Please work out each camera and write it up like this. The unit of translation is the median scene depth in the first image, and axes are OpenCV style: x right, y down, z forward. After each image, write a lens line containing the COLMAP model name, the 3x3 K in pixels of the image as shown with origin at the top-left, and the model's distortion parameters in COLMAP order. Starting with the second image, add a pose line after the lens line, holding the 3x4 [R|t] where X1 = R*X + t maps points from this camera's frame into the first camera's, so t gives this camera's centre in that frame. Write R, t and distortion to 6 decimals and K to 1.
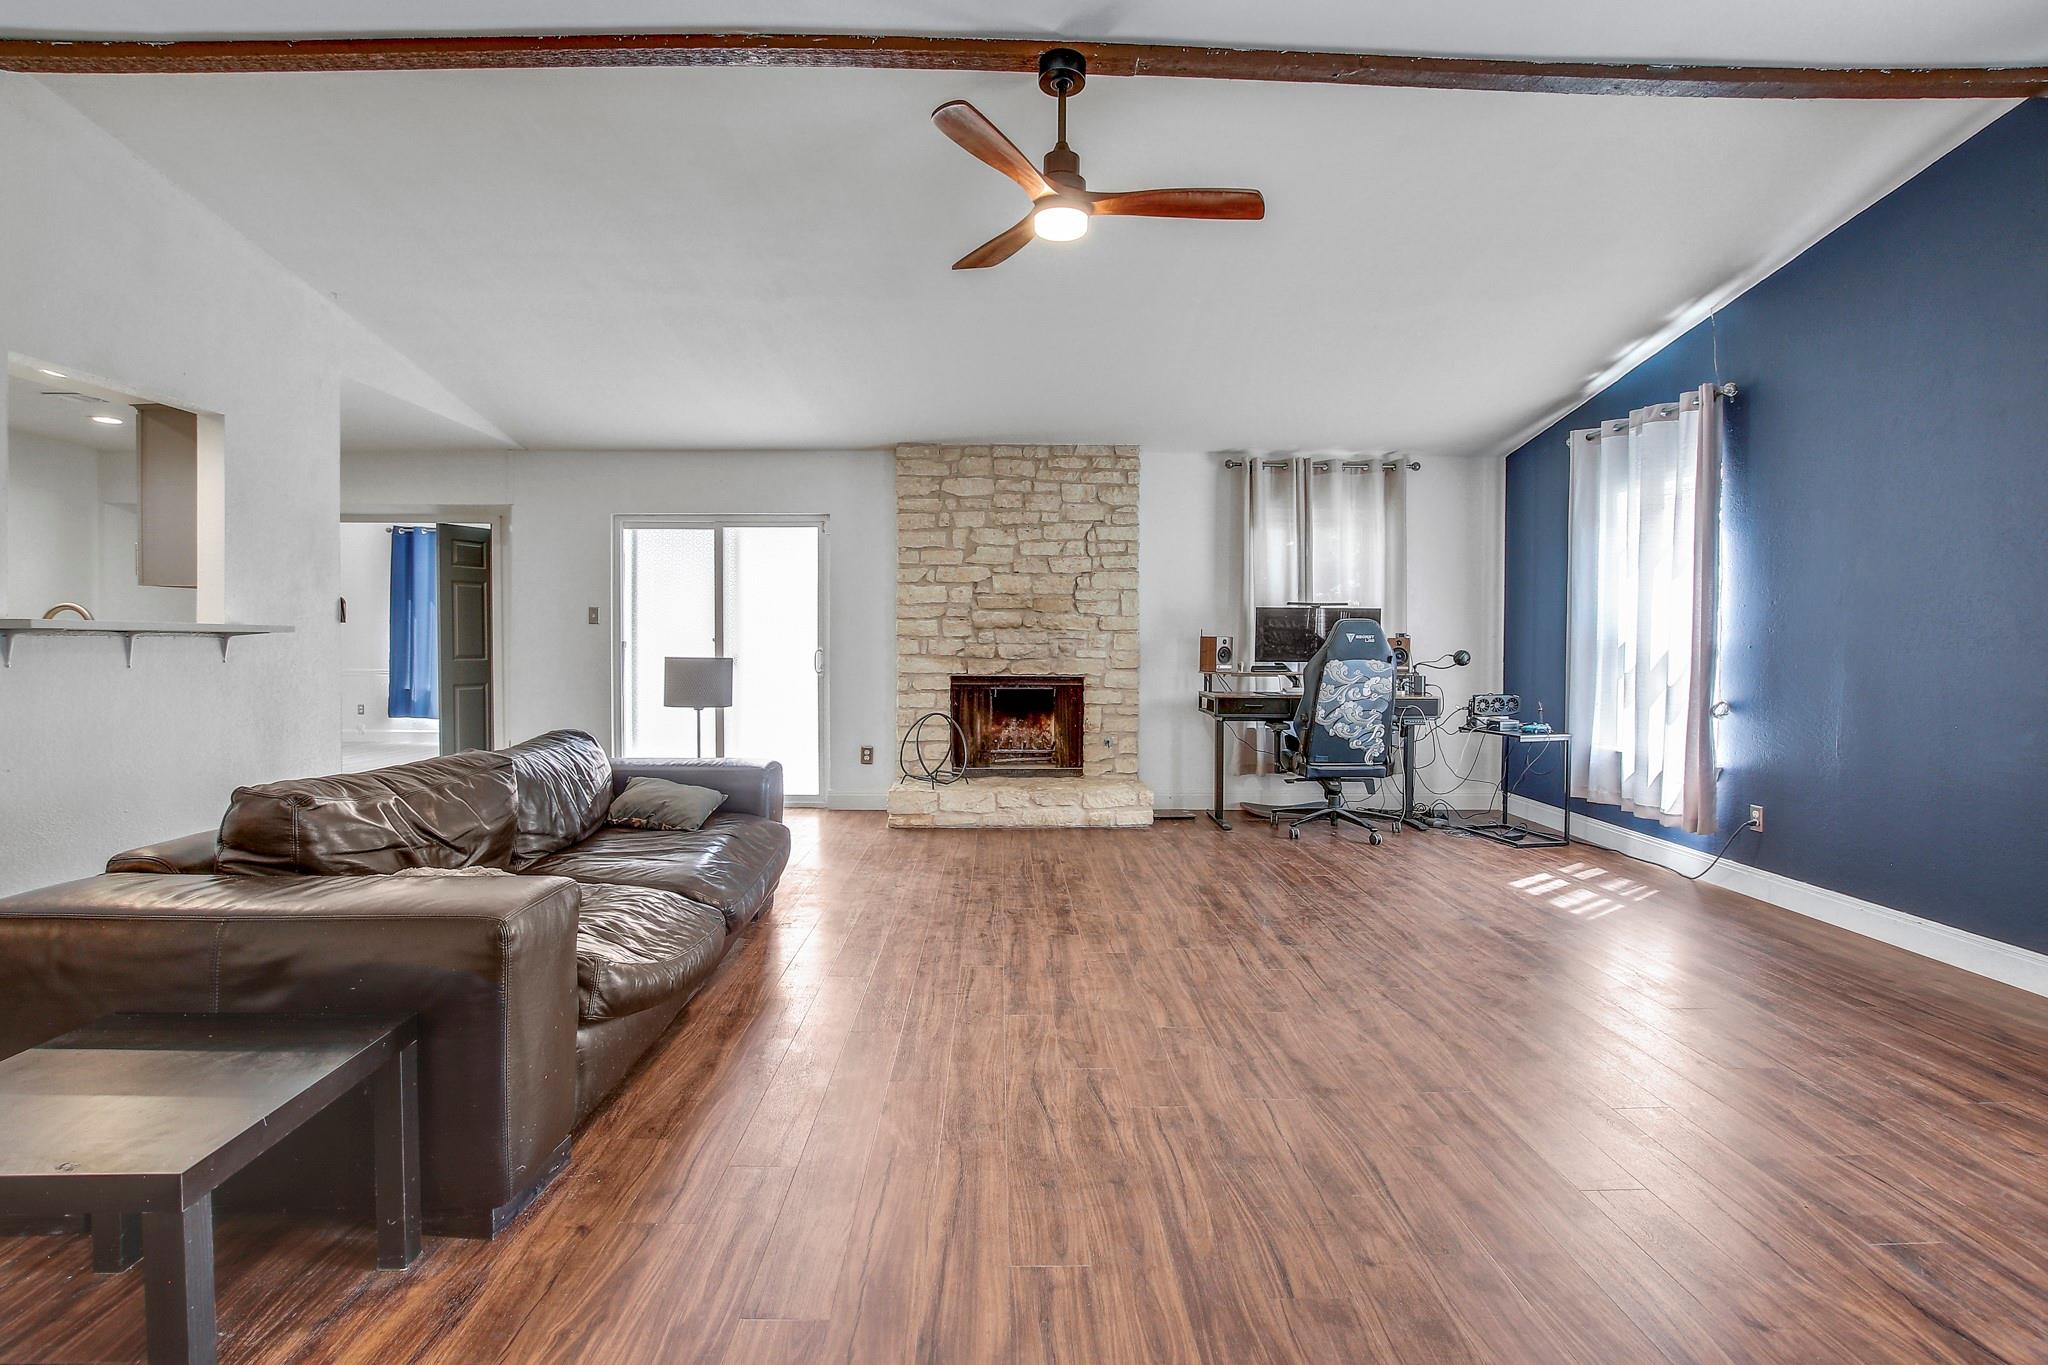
lens RADIAL K [[961.0, 0, 1018.3], [0, 961.0, 668.5], [0, 0, 1]] dist [-0.026157, 0.001084]
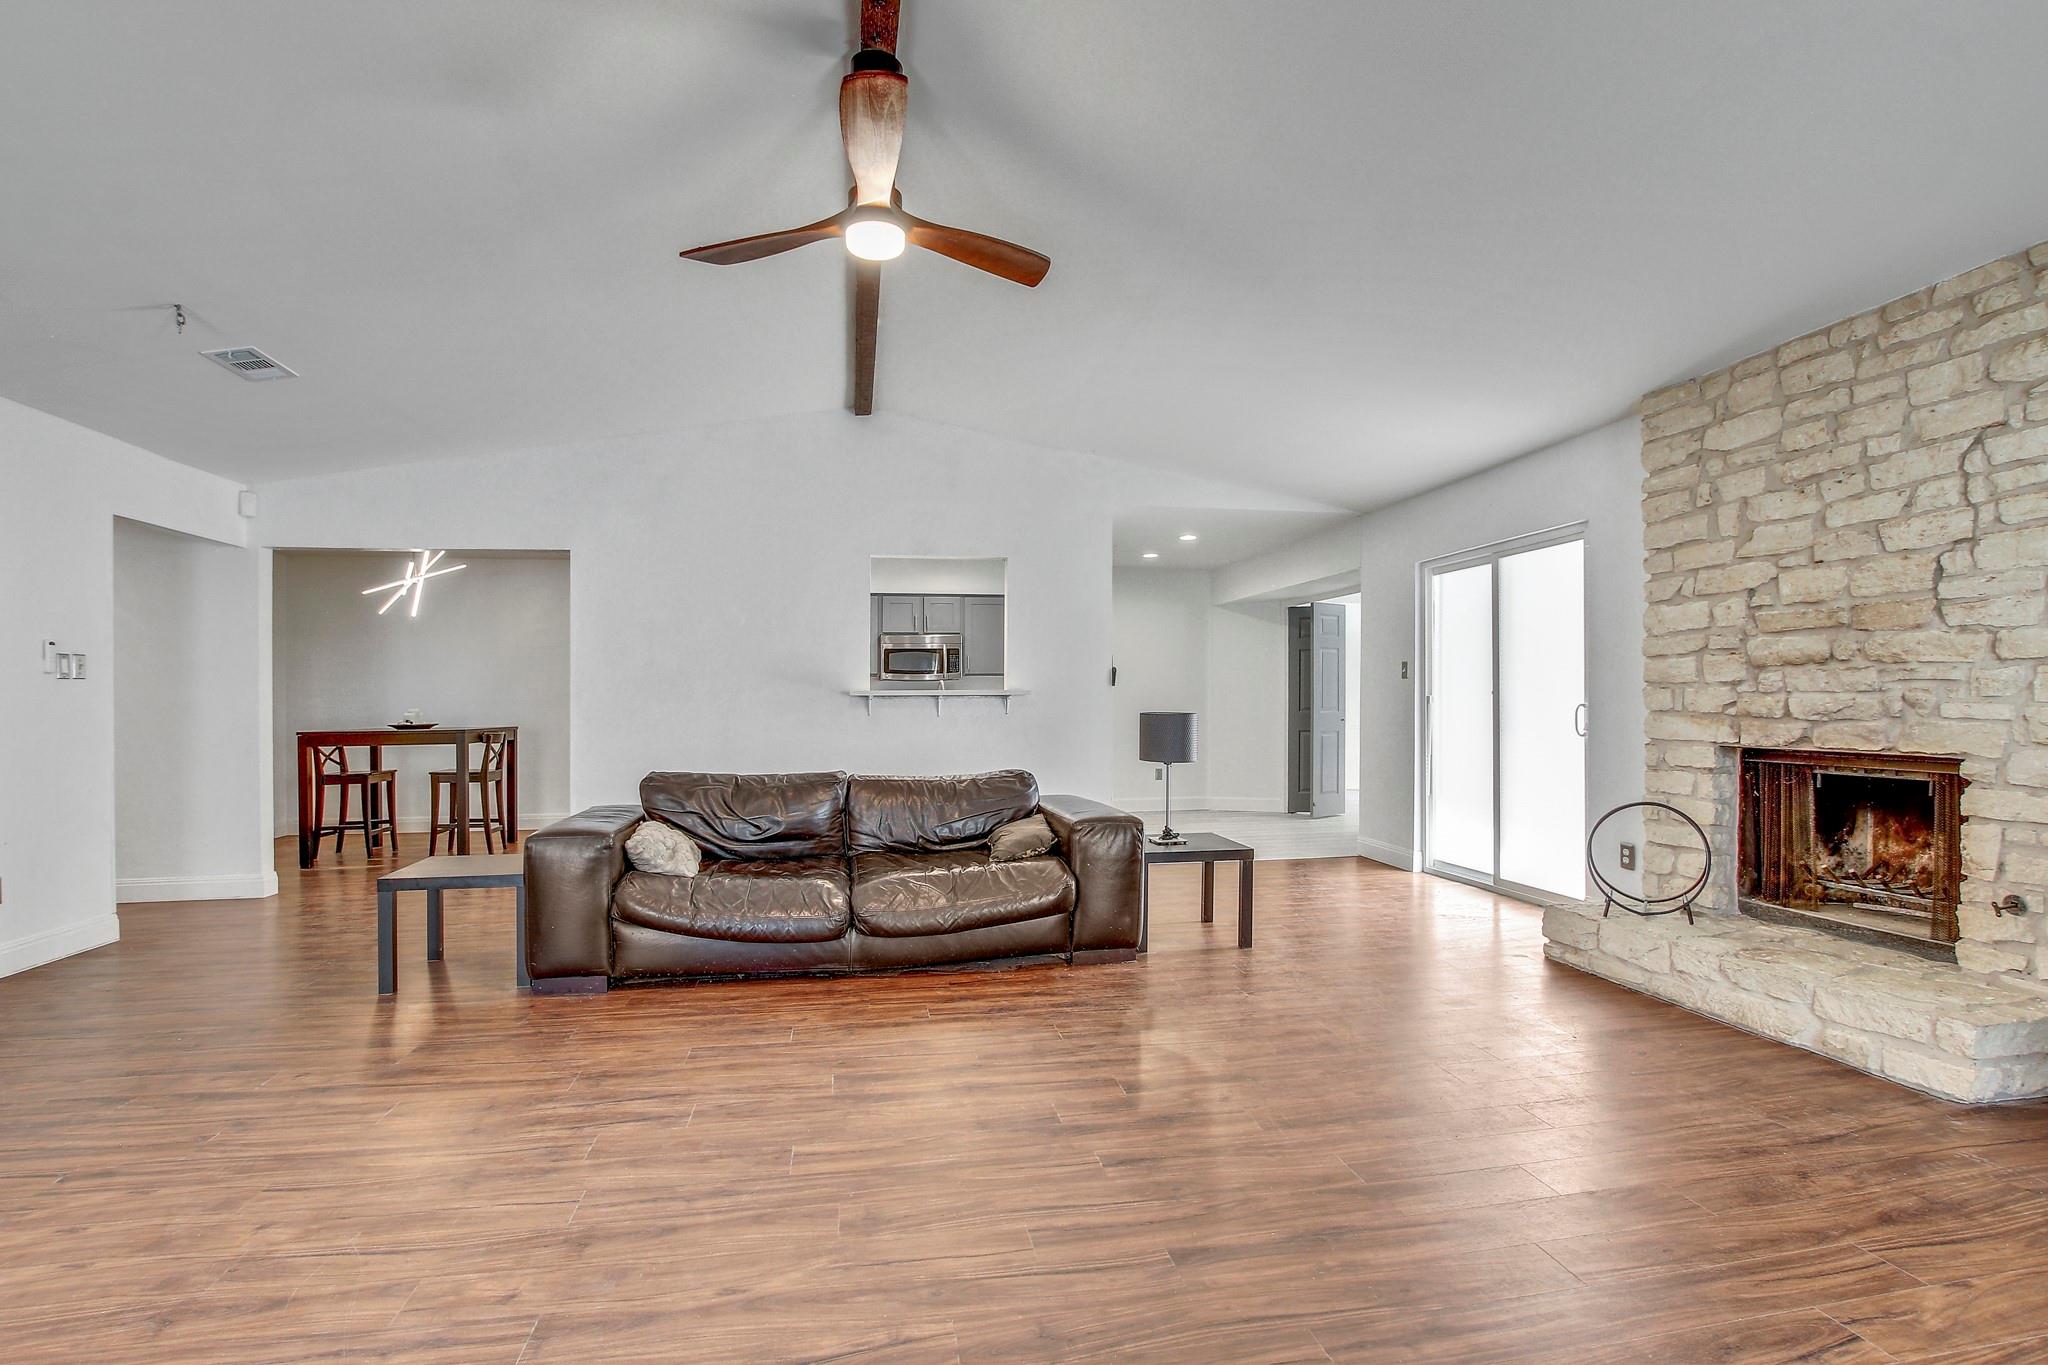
lens RADIAL K [[945.1, 0, 1030.4], [0, 945.1, 715.5], [0, 0, 1]] dist [-0.042567, 0.009219]
pose [[0.166243, 0.008321, -0.986050, 0.442164], [-0.016733, 0.999844, 0.005616, -0.007871], [0.985943, 0.015566, 0.166356, 0.470989]]
